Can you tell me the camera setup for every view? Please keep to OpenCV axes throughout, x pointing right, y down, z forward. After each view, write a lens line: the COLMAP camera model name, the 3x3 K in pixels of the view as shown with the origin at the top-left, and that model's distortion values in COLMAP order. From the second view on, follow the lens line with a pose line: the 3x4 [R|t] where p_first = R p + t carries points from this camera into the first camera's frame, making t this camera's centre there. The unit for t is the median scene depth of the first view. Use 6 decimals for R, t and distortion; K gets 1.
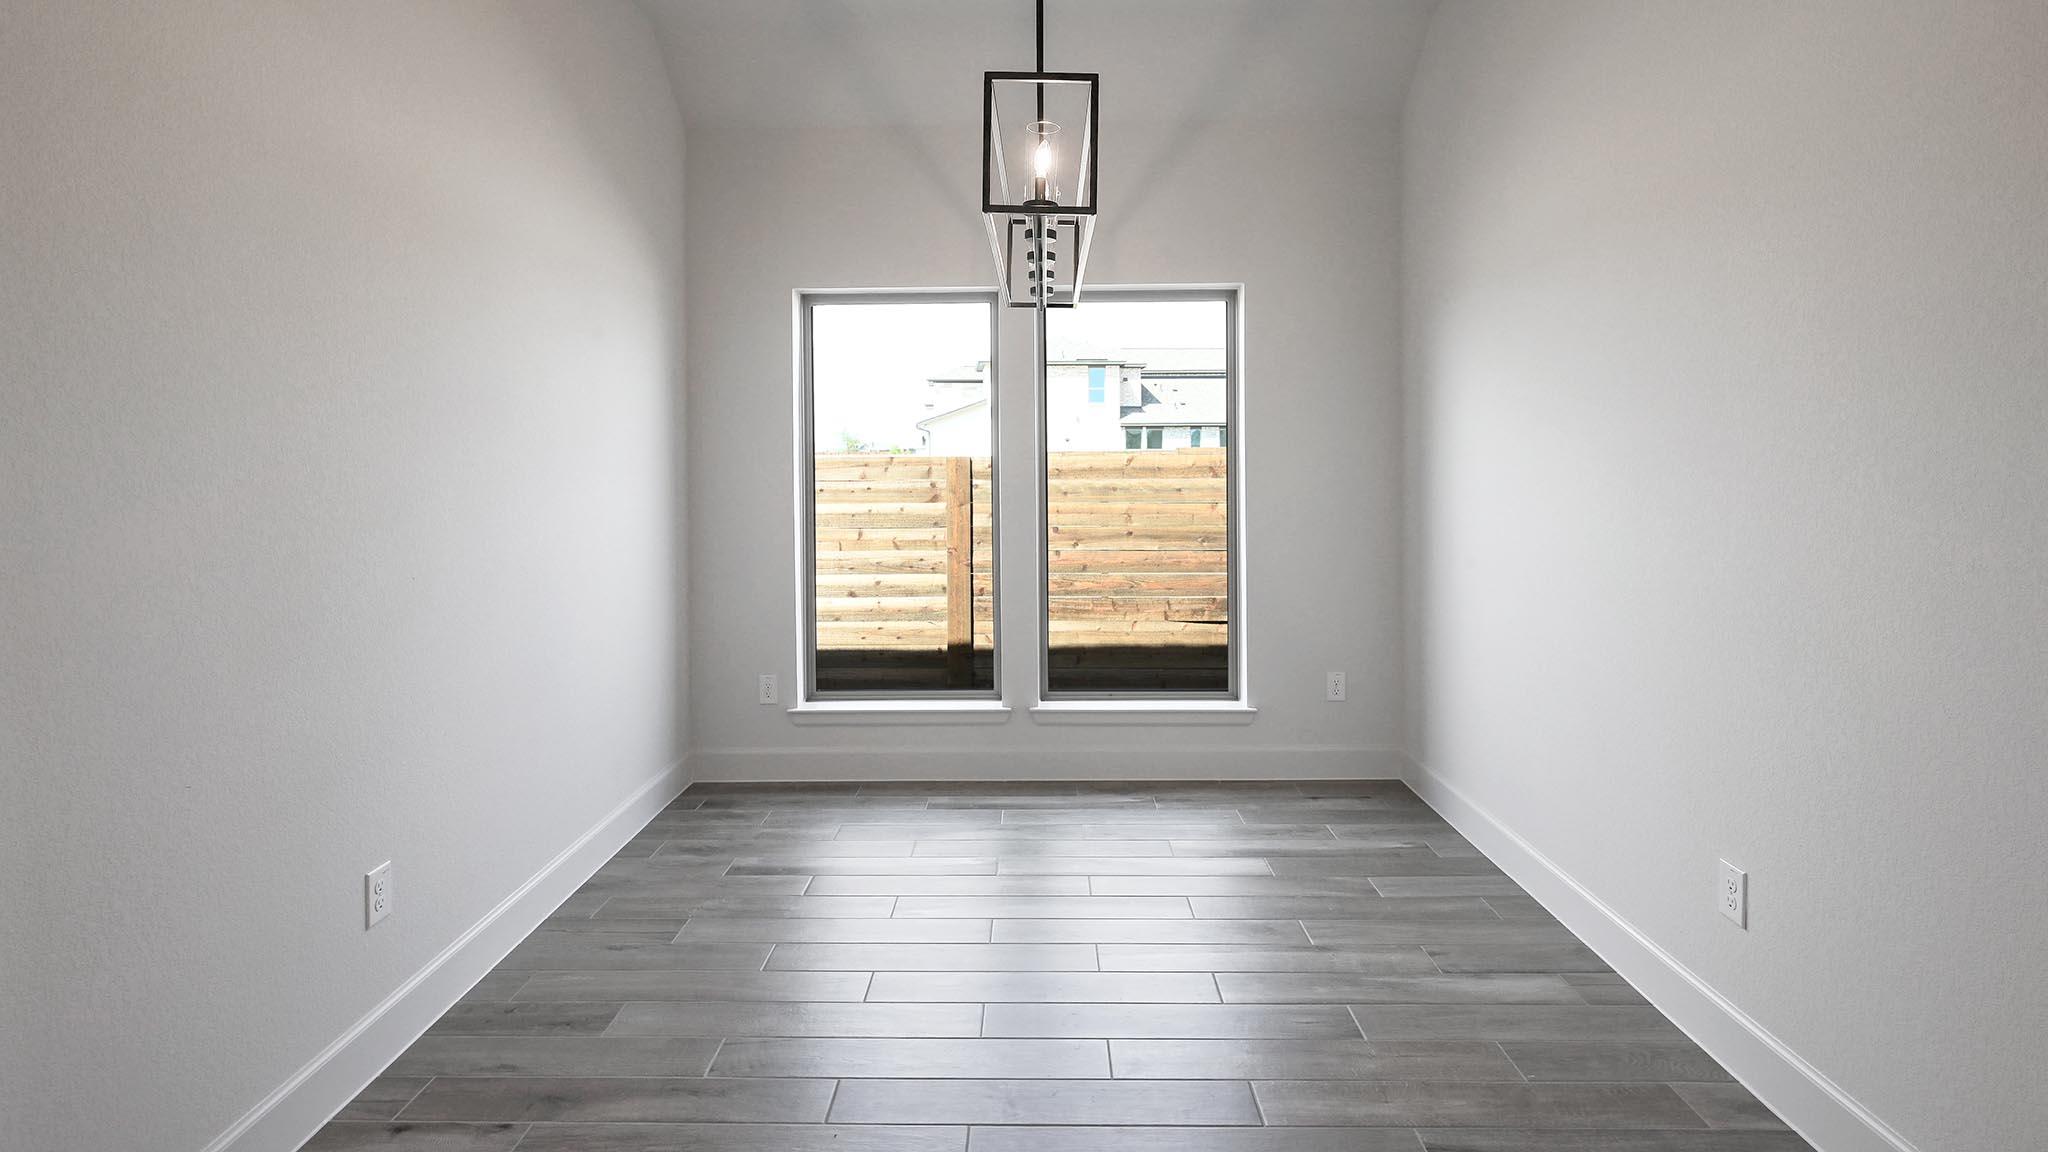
lens RADIAL K [[998.3, 0, 1024.0], [0, 998.3, 576.0], [0, 0, 1]] dist [-0.000306, 0.000090]
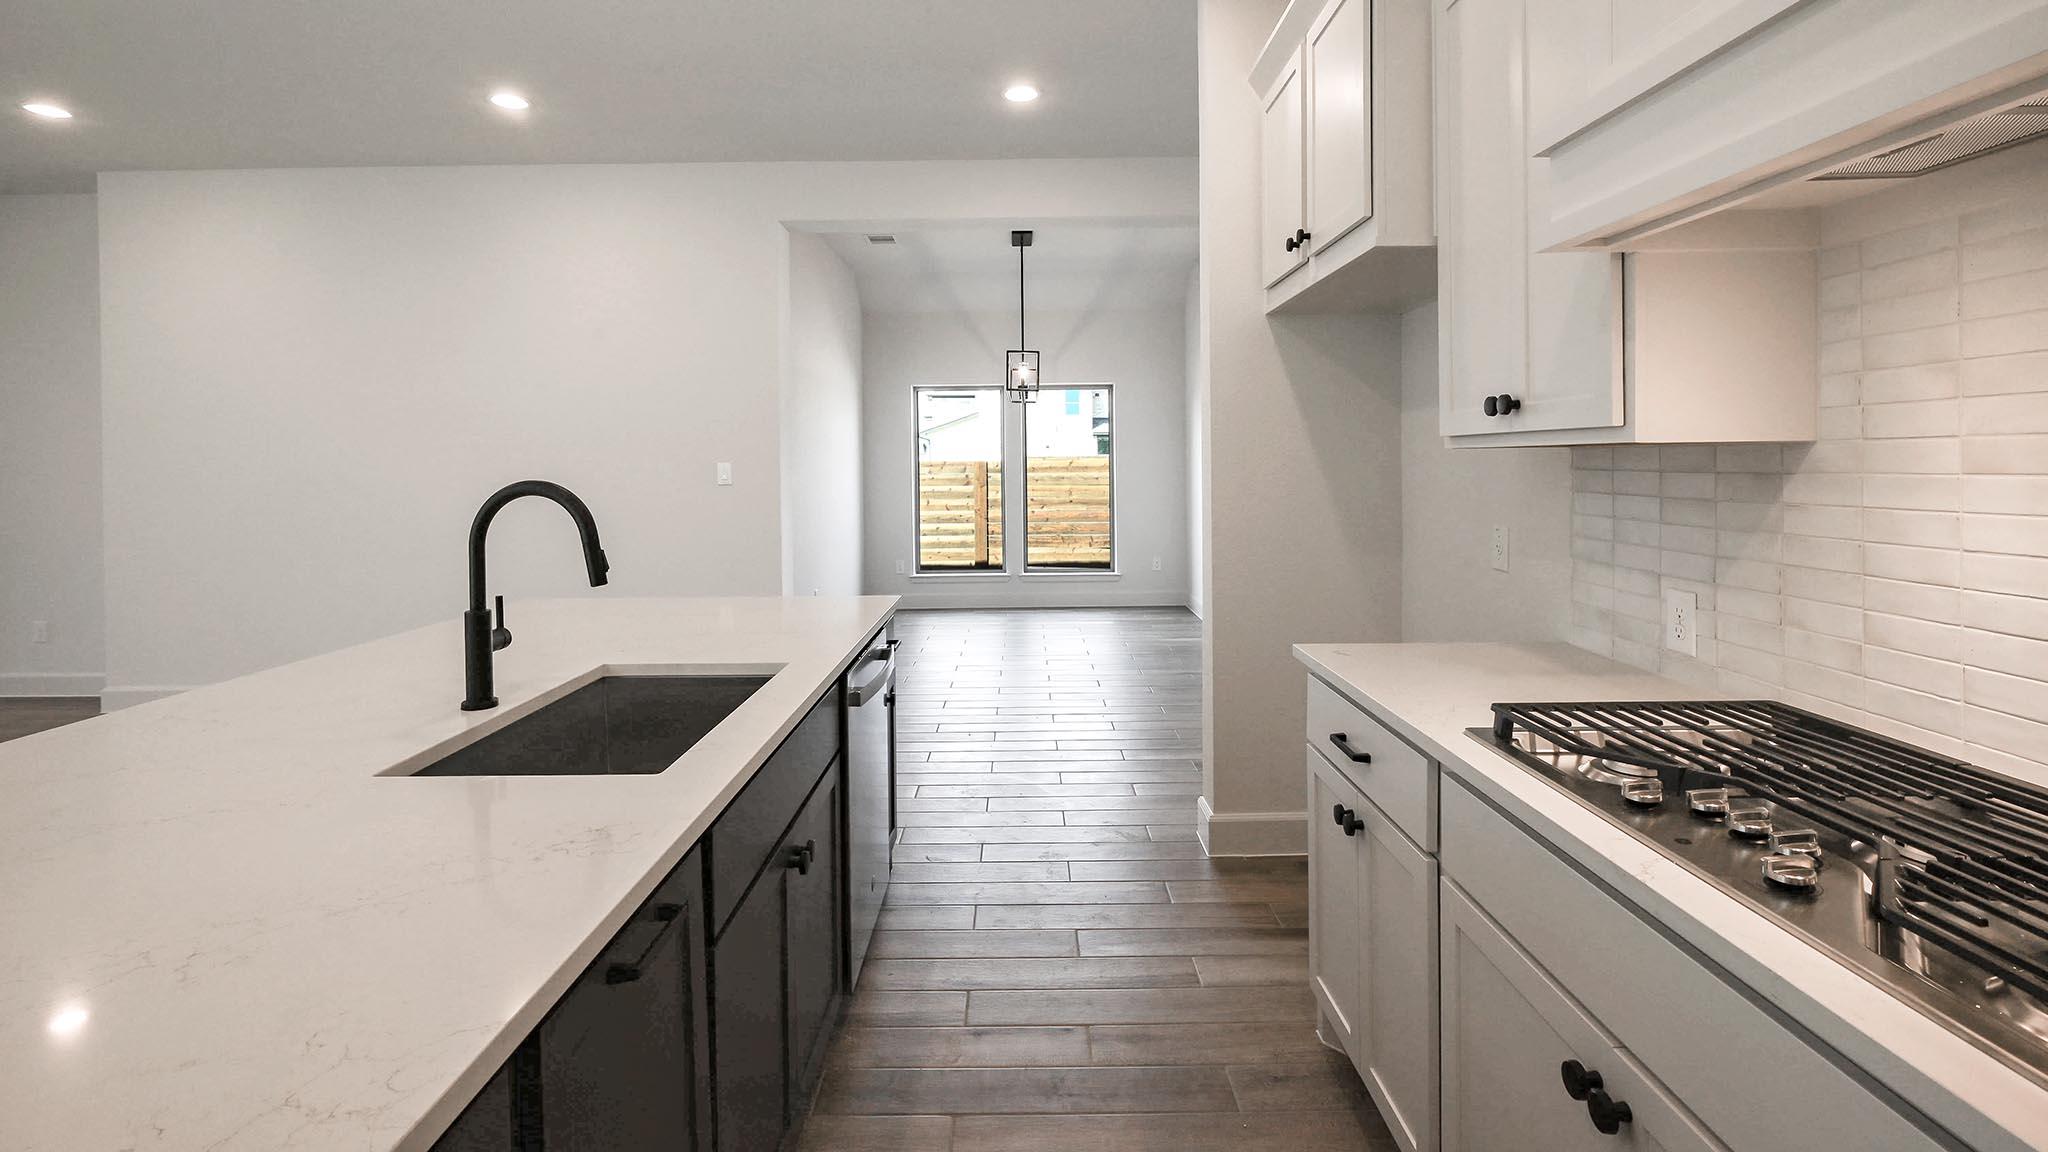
lens RADIAL K [[905.7, 0, 1024.0], [0, 905.7, 576.0], [0, 0, 1]] dist [-0.000794, 0.000047]
pose [[0.999889, -0.002753, 0.014617, -0.009053], [0.002640, 0.999966, 0.007779, 0.085170], [-0.014638, -0.007740, 0.999863, -0.720131]]
